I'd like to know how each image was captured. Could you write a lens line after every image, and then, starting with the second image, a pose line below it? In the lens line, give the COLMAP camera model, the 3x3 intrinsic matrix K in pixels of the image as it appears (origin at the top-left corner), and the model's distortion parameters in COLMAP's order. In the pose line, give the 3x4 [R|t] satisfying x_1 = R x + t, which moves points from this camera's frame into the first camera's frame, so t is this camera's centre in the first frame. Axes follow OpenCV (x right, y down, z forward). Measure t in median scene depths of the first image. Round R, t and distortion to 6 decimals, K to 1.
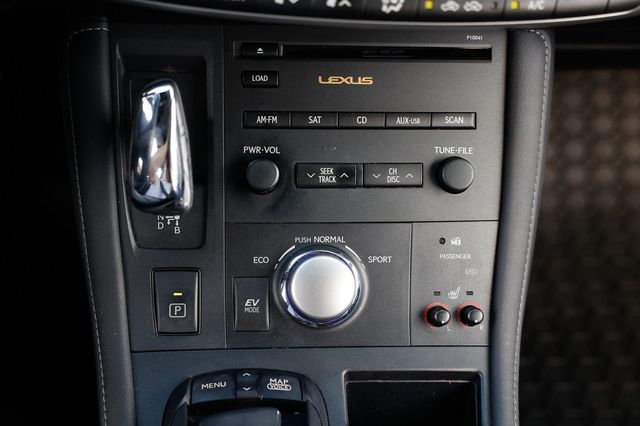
lens RADIAL K [[916.5, 0, 316.6], [0, 916.5, 206.6], [0, 0, 1]] dist [0.086244, 0.000000]
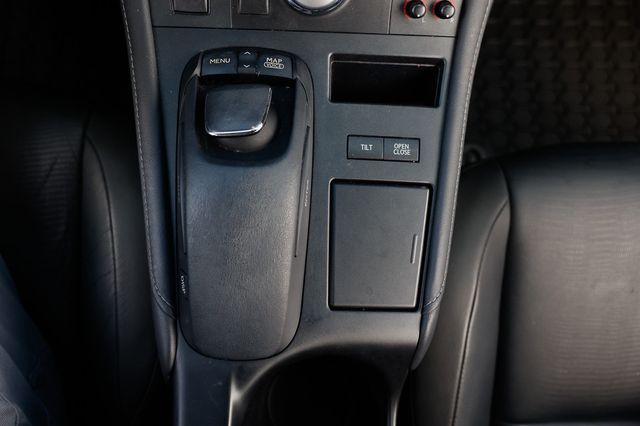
lens RADIAL K [[641.8, 0, 315.2], [0, 641.8, 211.0], [0, 0, 1]] dist [-0.023696, 0.000000]
pose [[0.997093, 0.069305, -0.031657, 0.050461], [-0.044870, 0.869907, 0.491171, -0.050161], [0.061579, -0.488323, 0.870488, 0.172466]]
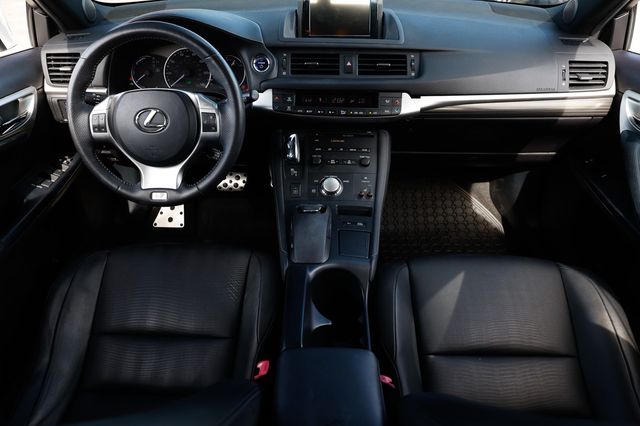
lens RADIAL K [[432.8, 0, 321.3], [0, 432.8, 209.6], [0, 0, 1]] dist [-0.103943, 0.080258]
pose [[0.994693, -0.021161, -0.100689, 0.150174], [-0.009309, 0.956097, -0.292904, 0.738603], [0.102467, 0.292287, 0.950825, -0.776031]]
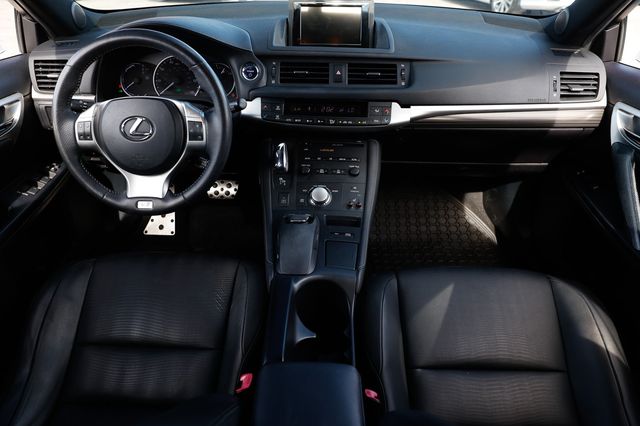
lens RADIAL K [[432.8, 0, 320.2], [0, 432.8, 210.1], [0, 0, 1]] dist [-0.103943, 0.080258]
pose [[0.995052, -0.014744, -0.098257, 0.189992], [-0.016202, 0.951612, -0.306873, 0.719283], [0.098027, 0.306947, 0.946665, -0.756805]]
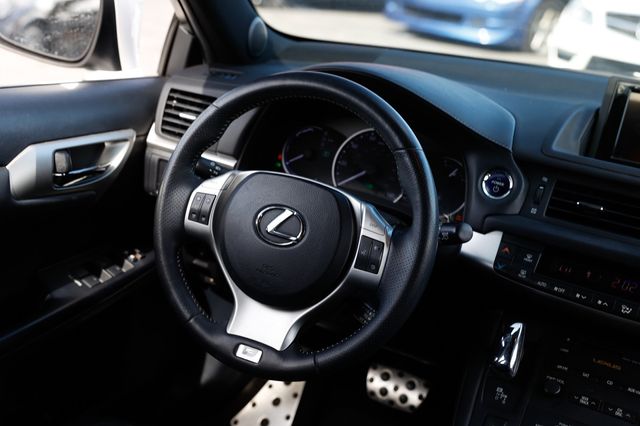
lens RADIAL K [[923.9, 0, 321.7], [0, 923.9, 210.9], [0, 0, 1]] dist [0.135164, 0.000000]
pose [[0.870860, 0.182672, -0.456326, 0.376890], [-0.414646, 0.771560, -0.482455, 0.886978], [0.263952, 0.609365, 0.747666, -0.957525]]
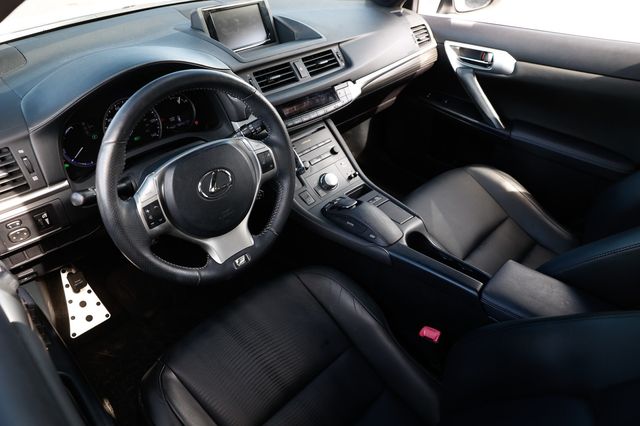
lens RADIAL K [[432.8, 0, 318.8], [0, 432.8, 214.8], [0, 0, 1]] dist [-0.103943, 0.080258]
pose [[0.734790, -0.461090, 0.497473, -1.125901], [0.553331, 0.831665, -0.046454, 0.286711], [-0.392311, 0.309401, 0.866235, -0.714836]]
